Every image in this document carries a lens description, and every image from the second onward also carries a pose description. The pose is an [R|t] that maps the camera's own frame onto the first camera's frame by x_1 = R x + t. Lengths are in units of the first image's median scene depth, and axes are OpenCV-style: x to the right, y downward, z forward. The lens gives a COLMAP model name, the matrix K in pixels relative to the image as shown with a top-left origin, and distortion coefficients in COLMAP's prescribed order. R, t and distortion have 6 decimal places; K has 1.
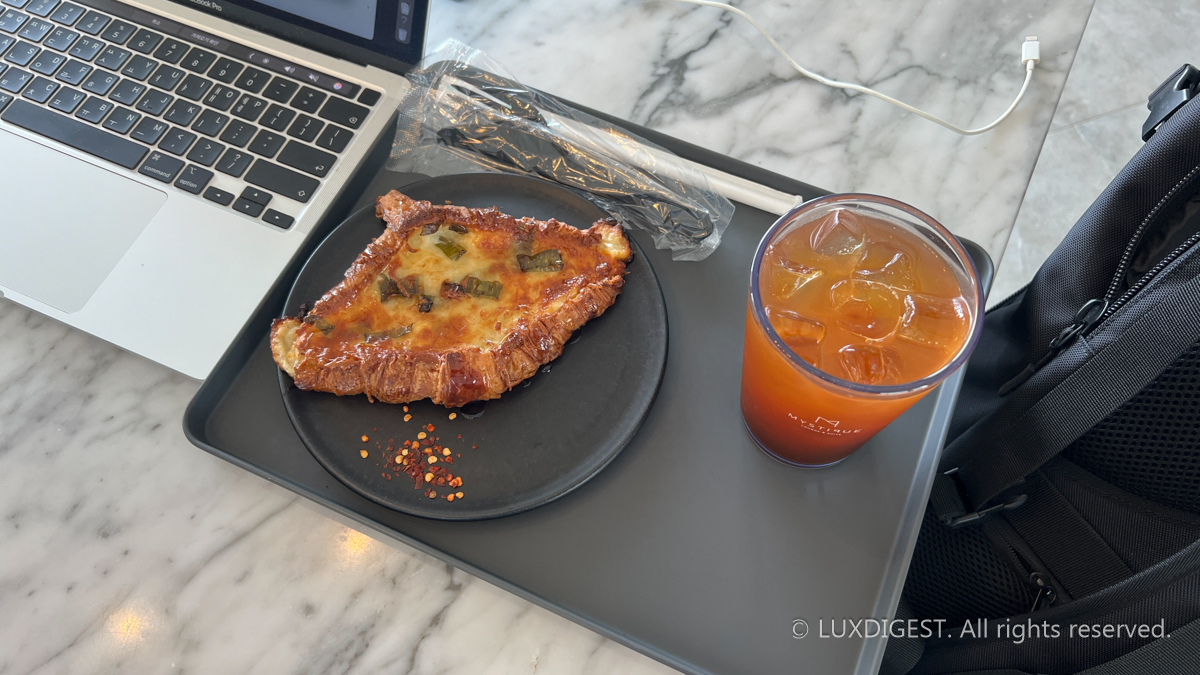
lens RADIAL K [[901.0, 0, 600.4], [0, 901.0, 338.3], [0, 0, 1]] dist [0.029060, -0.025071]
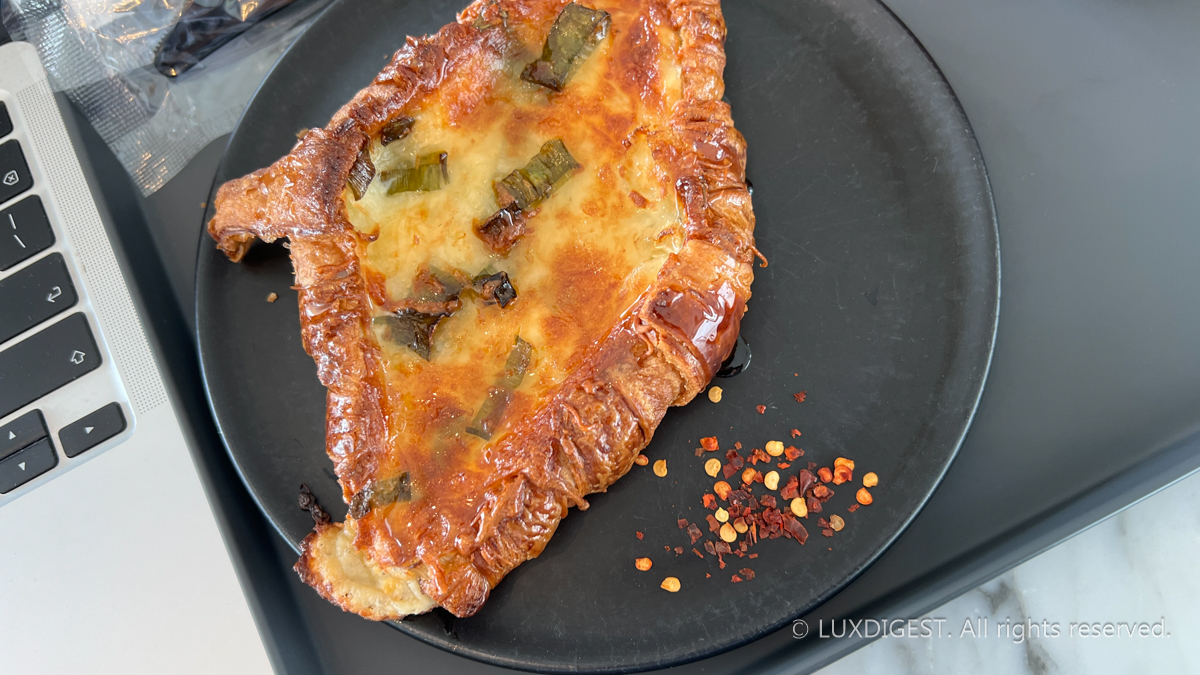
lens RADIAL K [[901.0, 0, 602.6], [0, 901.0, 364.6], [0, 0, 1]] dist [0.029060, -0.025071]
pose [[0.632796, -0.768811, 0.092192, -0.229582], [0.730345, 0.632166, 0.258771, -0.091178], [-0.257227, -0.096417, 0.961529, 0.539725]]
